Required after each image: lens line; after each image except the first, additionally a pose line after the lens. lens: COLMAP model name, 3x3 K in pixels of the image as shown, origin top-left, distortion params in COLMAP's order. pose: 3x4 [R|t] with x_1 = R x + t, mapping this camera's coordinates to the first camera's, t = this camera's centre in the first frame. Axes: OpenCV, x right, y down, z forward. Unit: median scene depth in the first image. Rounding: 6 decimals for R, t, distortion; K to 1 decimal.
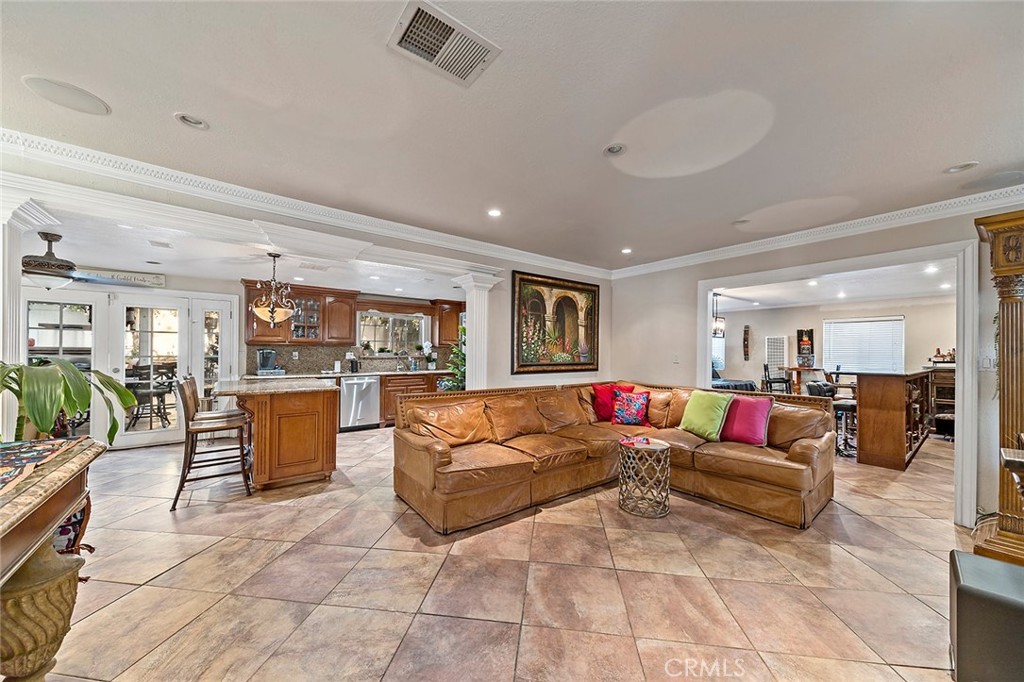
lens RADIAL K [[365.3, 0, 508.9], [0, 365.3, 348.3], [0, 0, 1]] dist [0.001097, -0.000011]
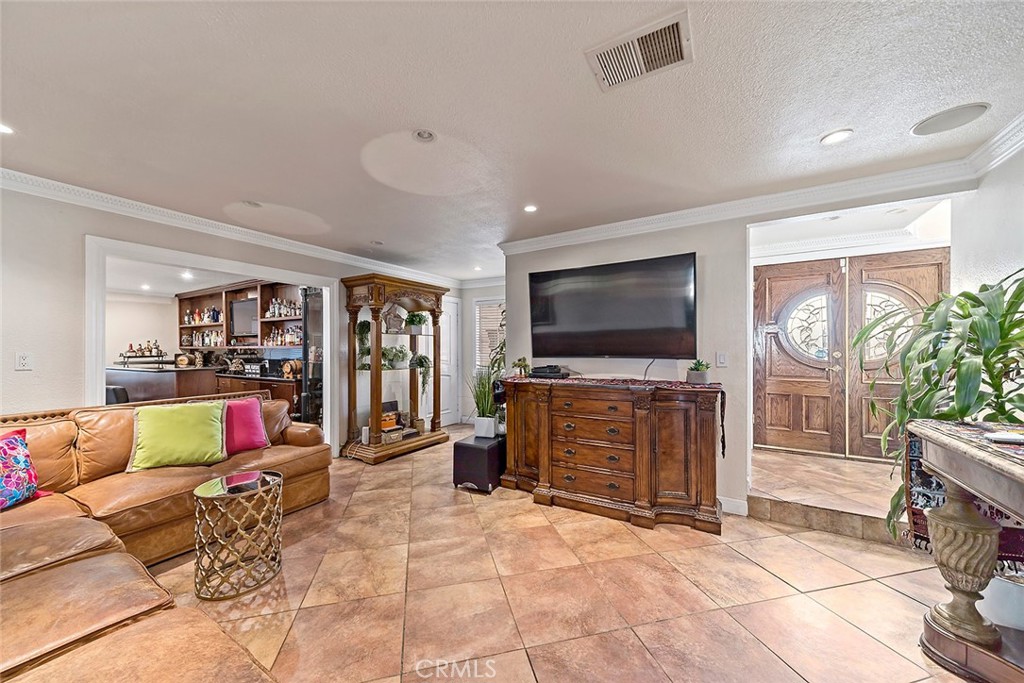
lens RADIAL K [[365.3, 0, 508.3], [0, 365.3, 347.3], [0, 0, 1]] dist [0.001097, -0.000011]
pose [[-0.371618, -0.003244, 0.928380, -0.504884], [-0.009373, 0.999956, -0.000258, -0.000737], [-0.928339, -0.008797, -0.371632, 0.874058]]
